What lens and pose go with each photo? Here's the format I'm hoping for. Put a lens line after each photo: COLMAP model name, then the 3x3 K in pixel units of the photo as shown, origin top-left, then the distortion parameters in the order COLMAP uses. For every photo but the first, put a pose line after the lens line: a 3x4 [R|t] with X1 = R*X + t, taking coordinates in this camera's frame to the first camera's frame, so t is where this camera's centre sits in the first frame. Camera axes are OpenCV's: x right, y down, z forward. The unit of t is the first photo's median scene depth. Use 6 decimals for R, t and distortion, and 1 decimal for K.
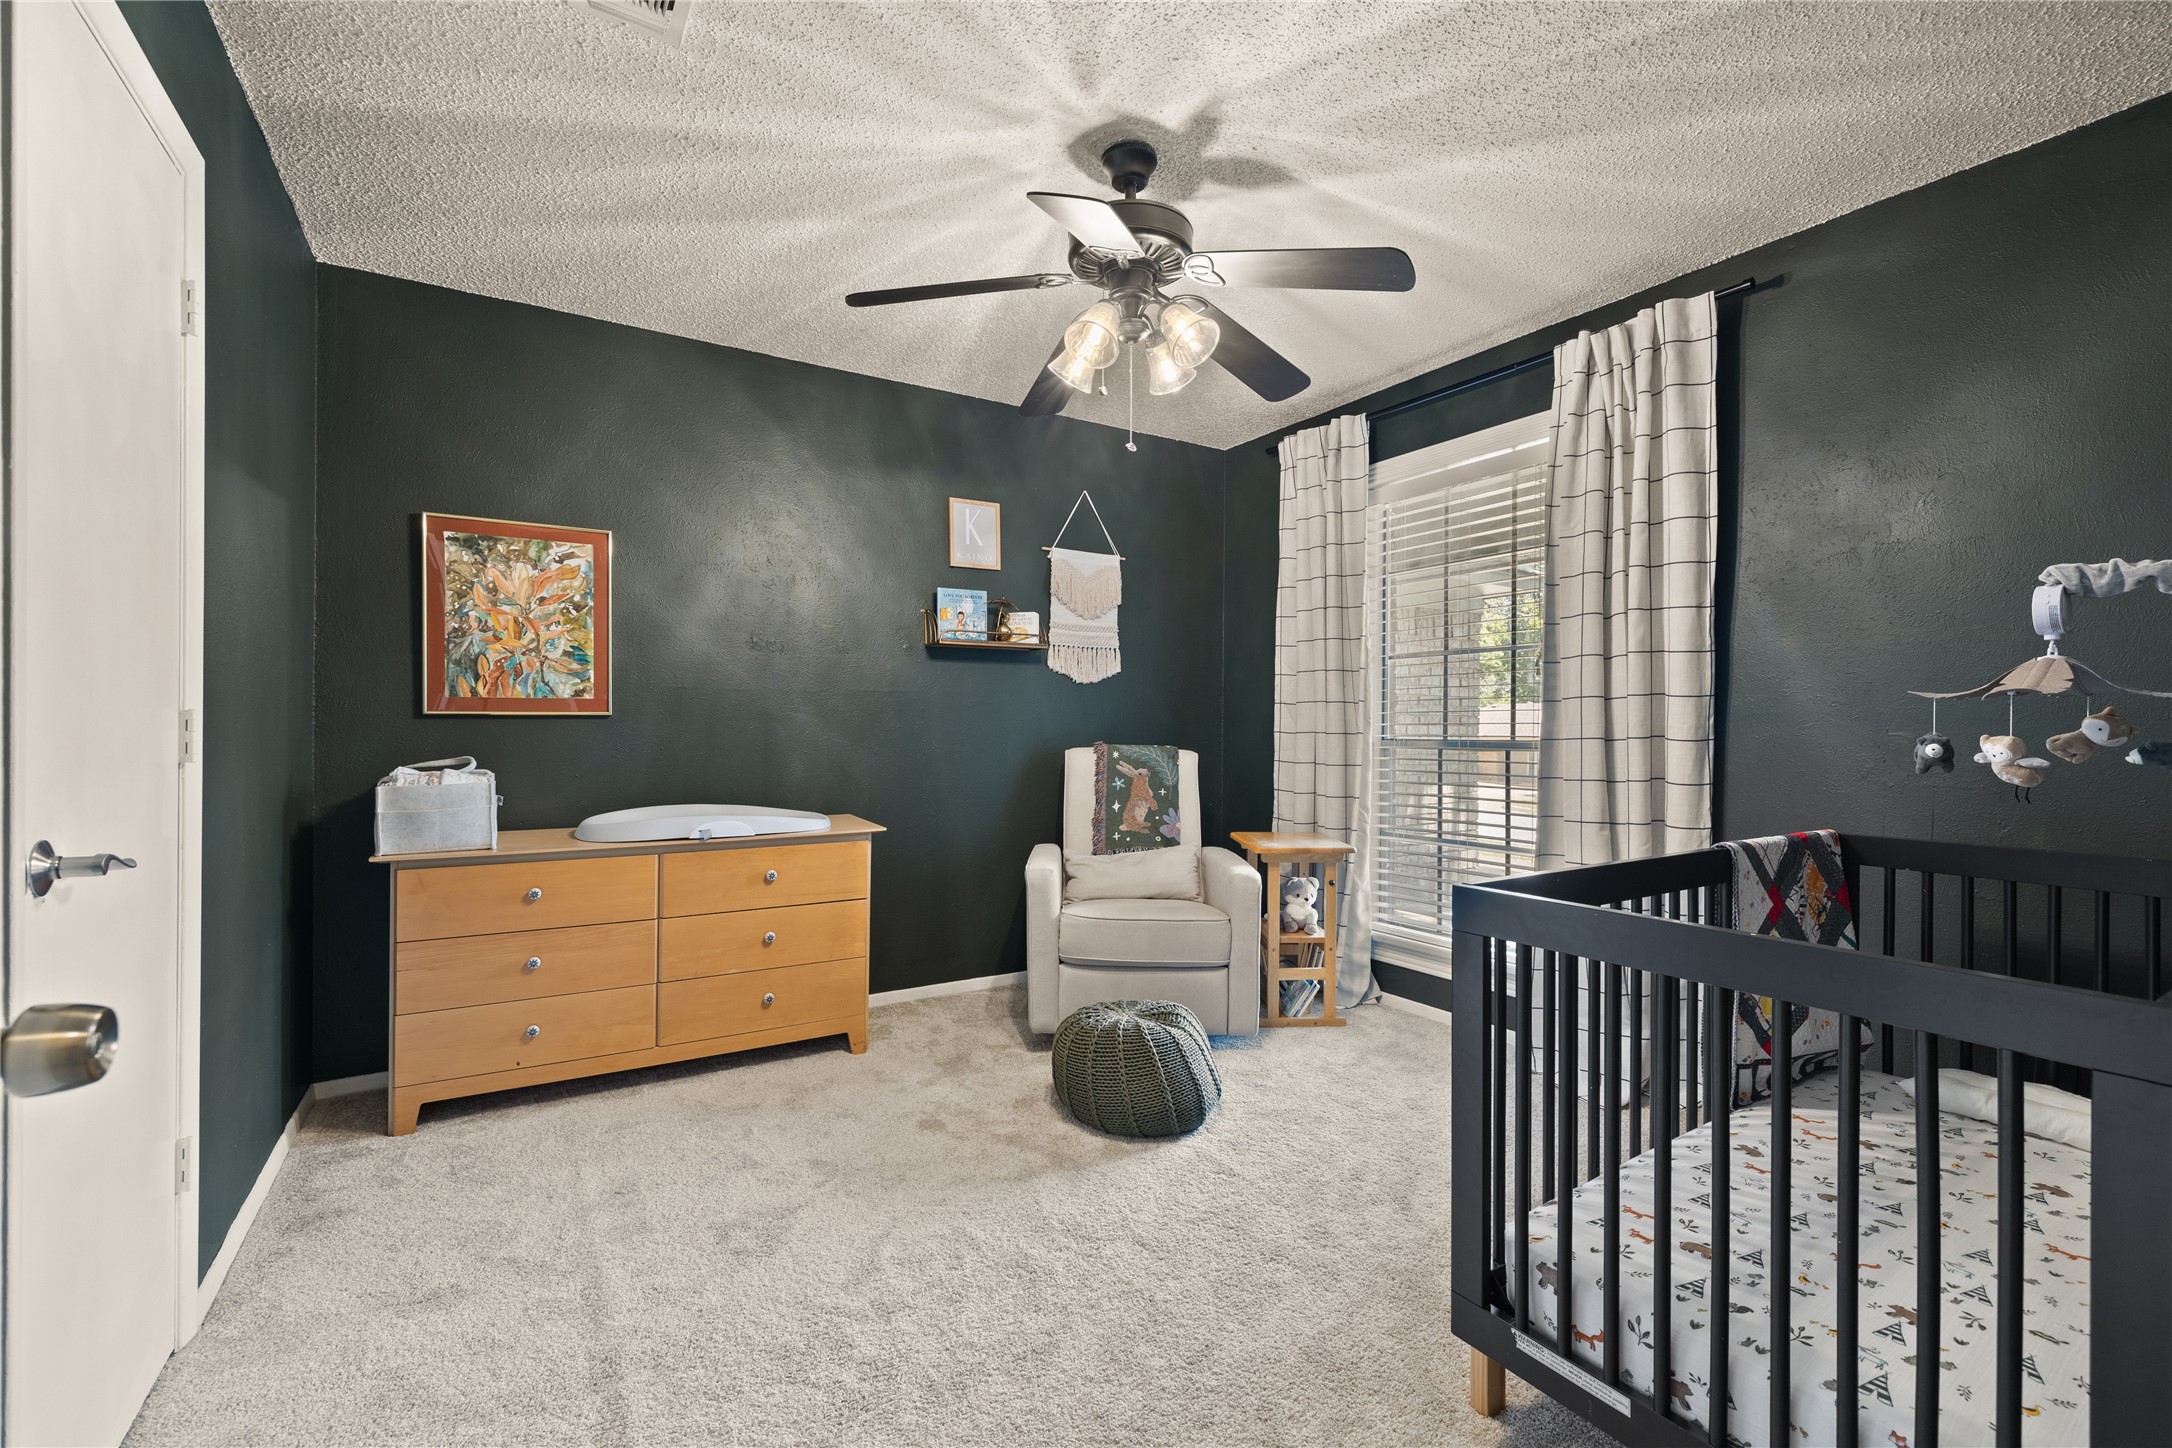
lens RADIAL K [[931.1, 0, 1089.1], [0, 931.1, 725.1], [0, 0, 1]] dist [0.002745, -0.000721]
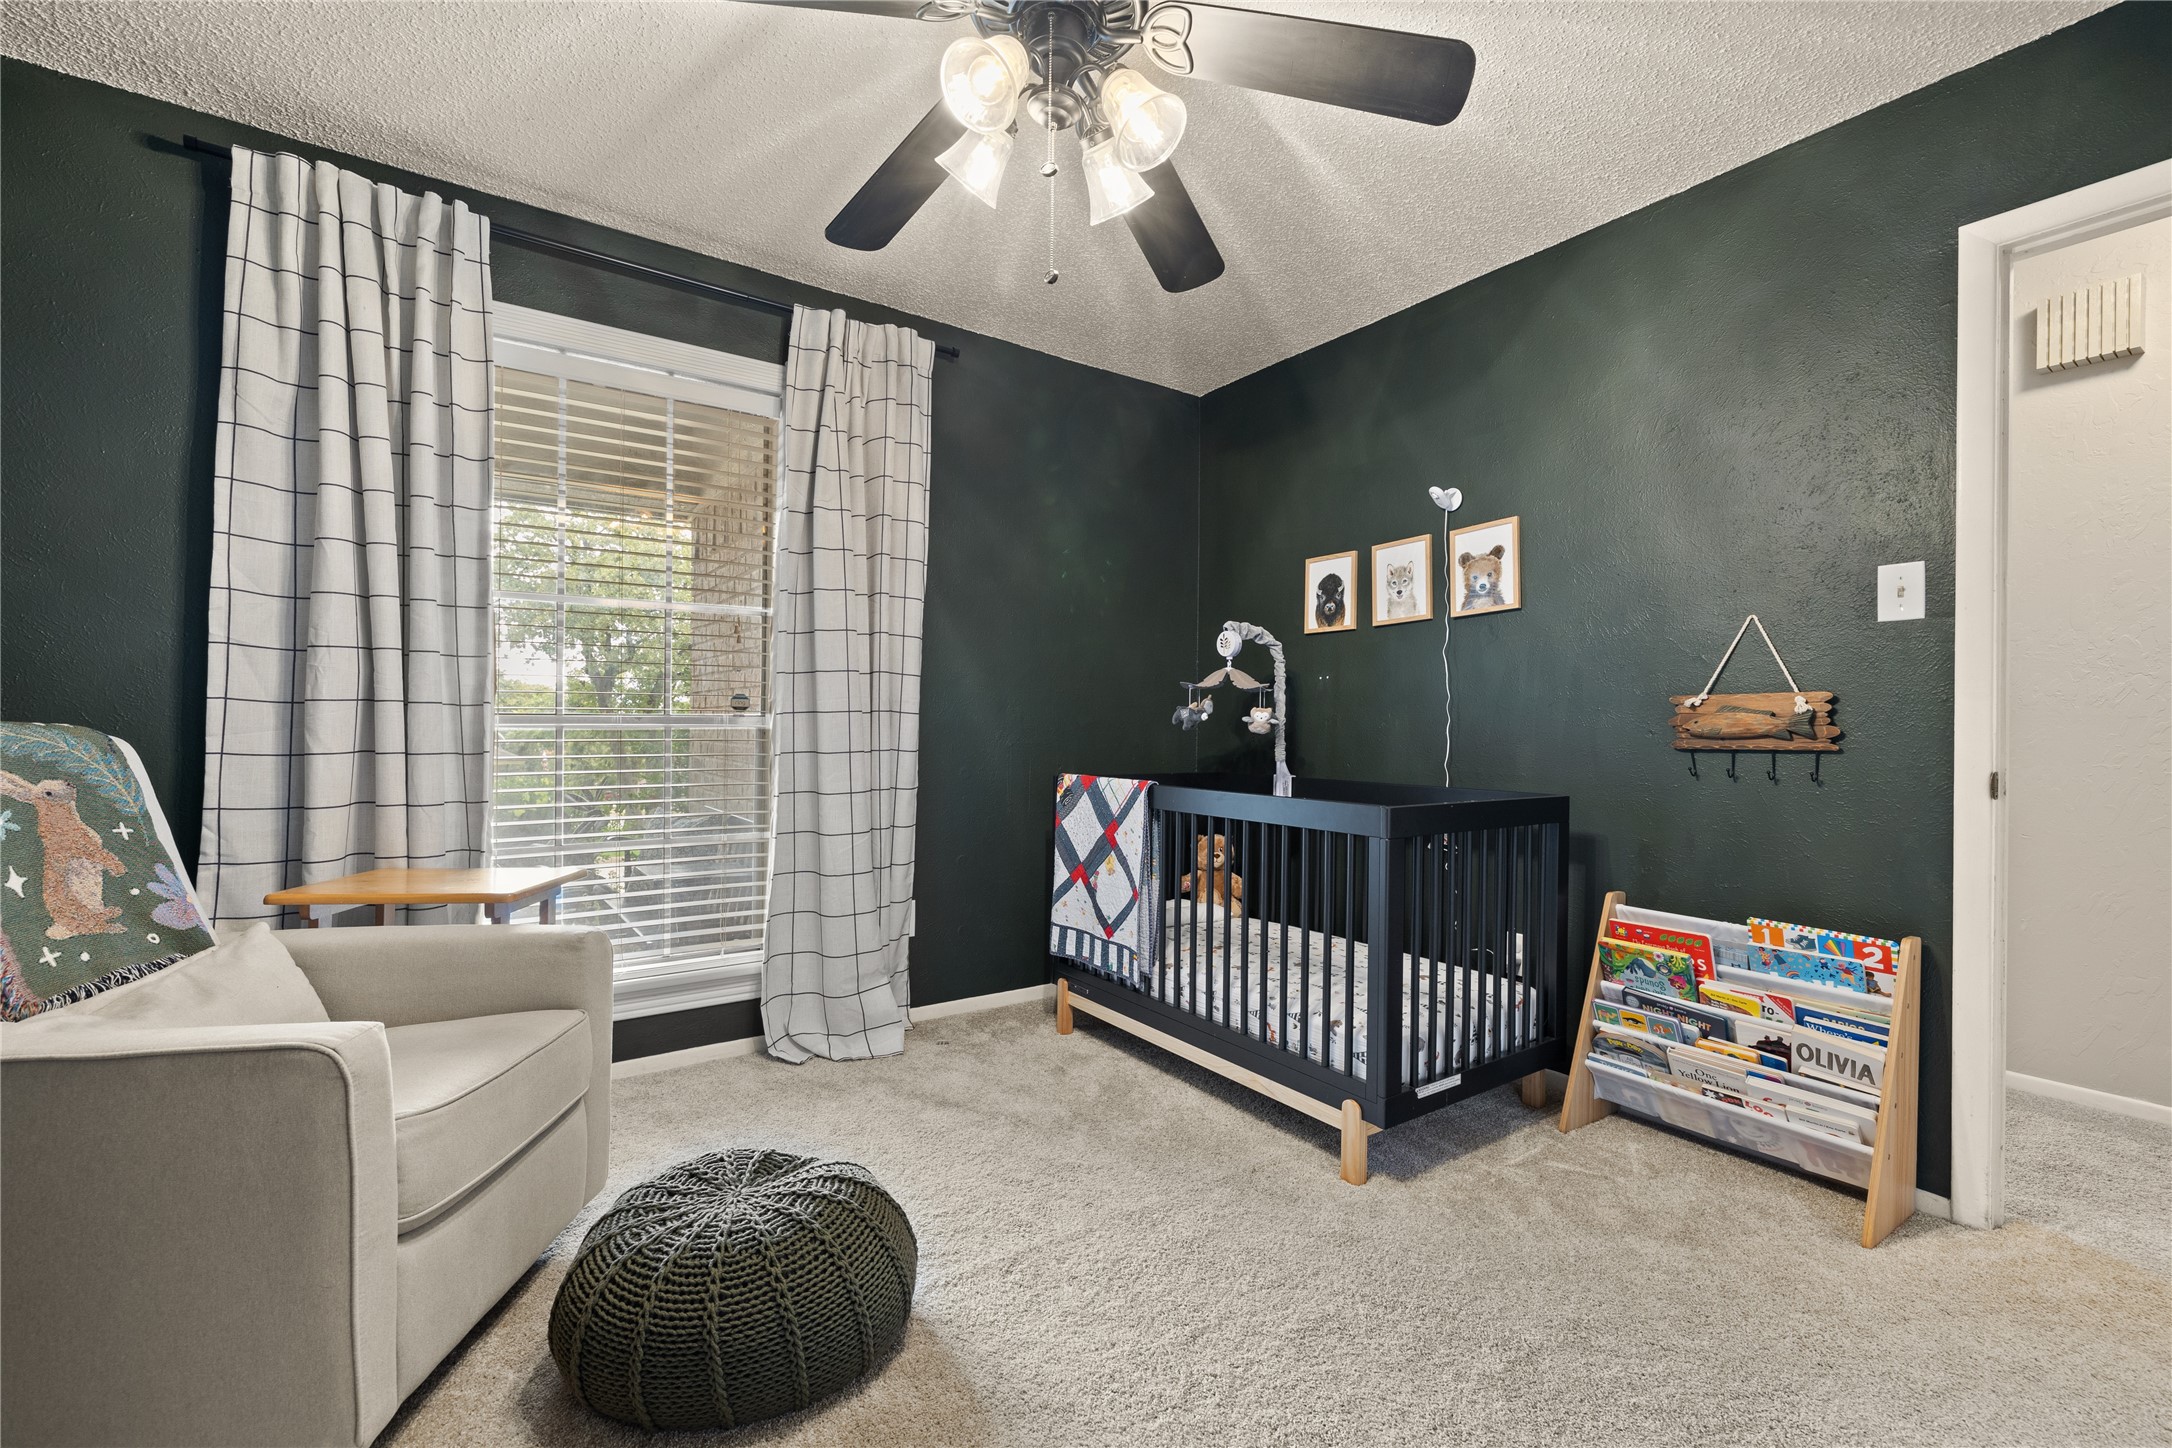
lens RADIAL K [[931.1, 0, 1087.9], [0, 931.1, 730.0], [0, 0, 1]] dist [0.002745, -0.000721]
pose [[-0.060449, -0.008068, 0.998139, -0.380732], [-0.009838, 0.999924, 0.007487, 0.018330], [-0.998123, -0.009367, -0.060523, 0.596494]]
